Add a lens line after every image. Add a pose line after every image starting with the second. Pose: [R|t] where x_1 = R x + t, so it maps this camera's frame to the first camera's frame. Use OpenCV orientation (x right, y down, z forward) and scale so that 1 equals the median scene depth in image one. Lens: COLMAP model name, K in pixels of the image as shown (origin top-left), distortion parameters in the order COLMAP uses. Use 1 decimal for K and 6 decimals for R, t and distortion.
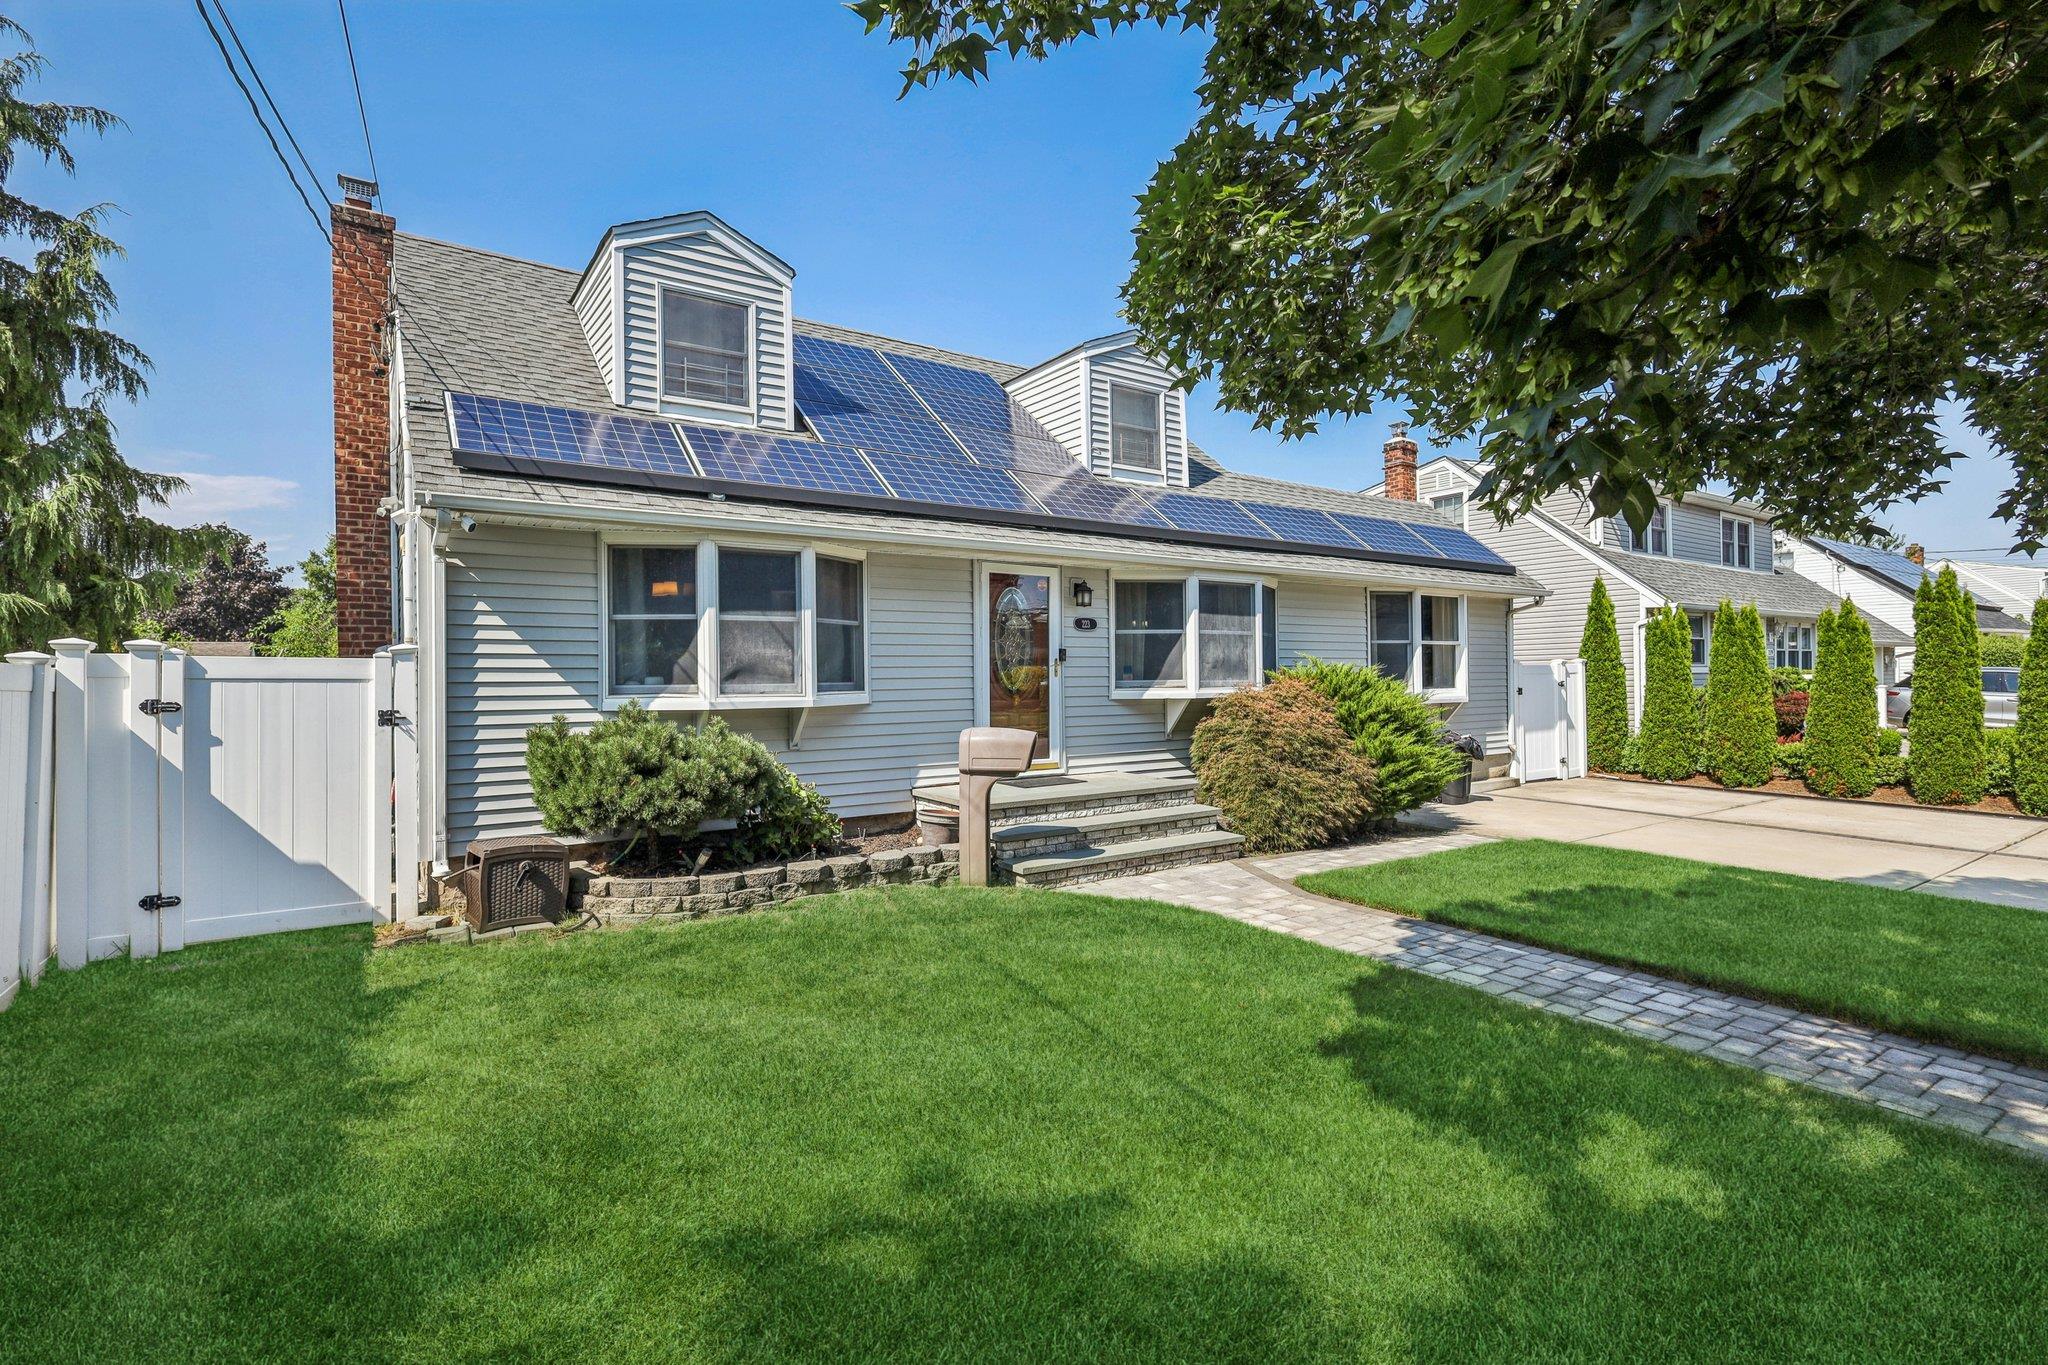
lens RADIAL K [[956.0, 0, 1028.3], [0, 956.0, 675.1], [0, 0, 1]] dist [-0.000607, 0.000409]
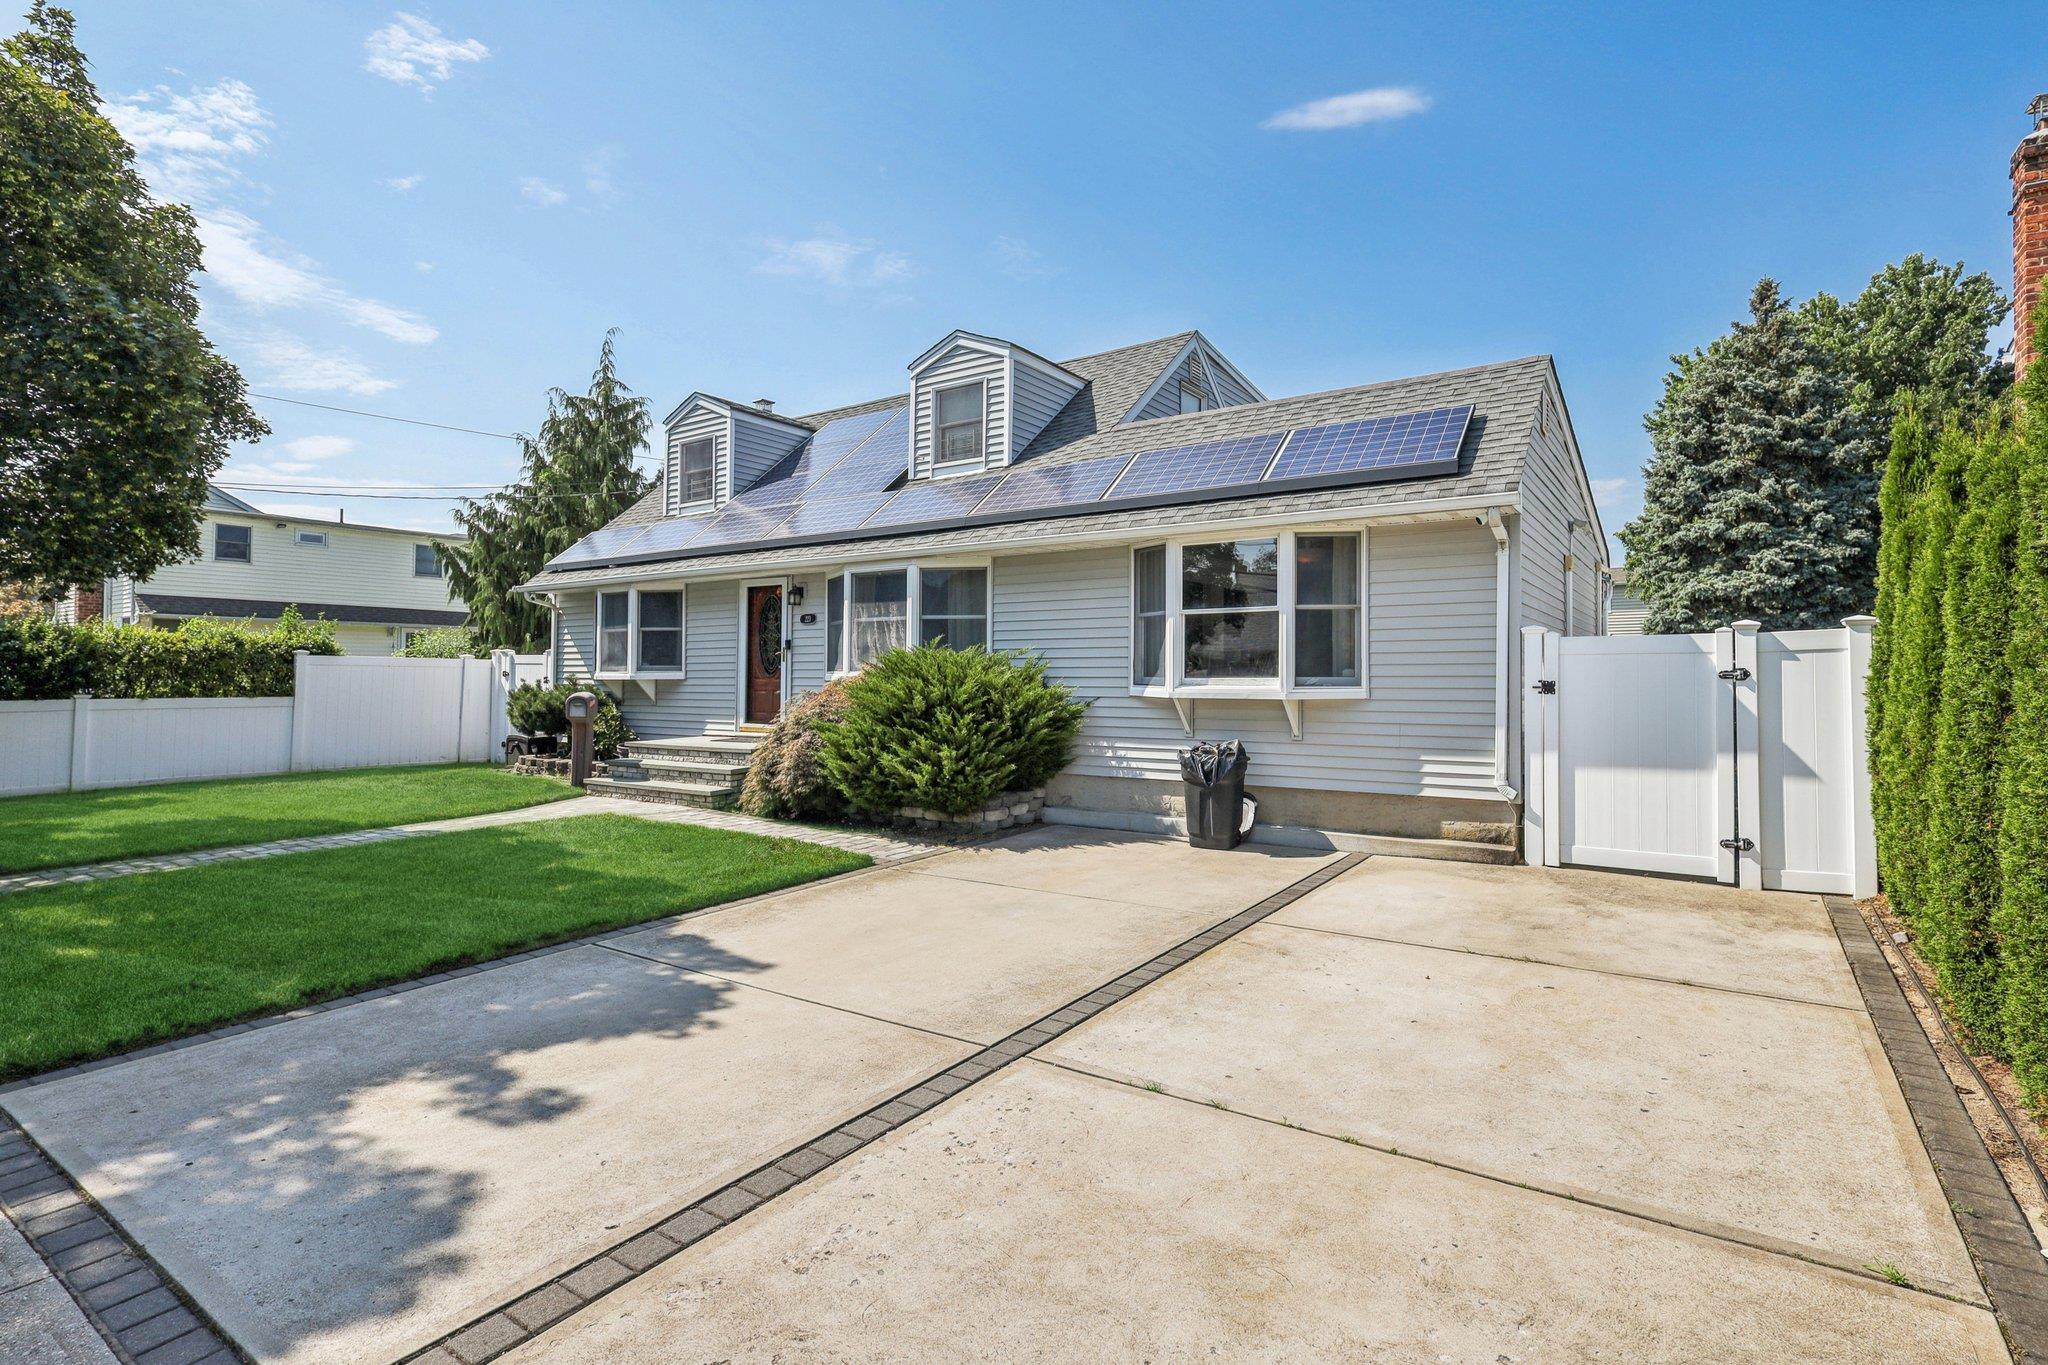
lens RADIAL K [[1004.7, 0, 1030.6], [0, 1004.7, 680.6], [0, 0, 1]] dist [0.002390, 0.000371]
pose [[0.357090, 0.007051, -0.934043, 1.338200], [-0.005043, 0.999971, 0.005621, 0.016762], [0.934056, 0.002703, 0.357116, 0.785480]]
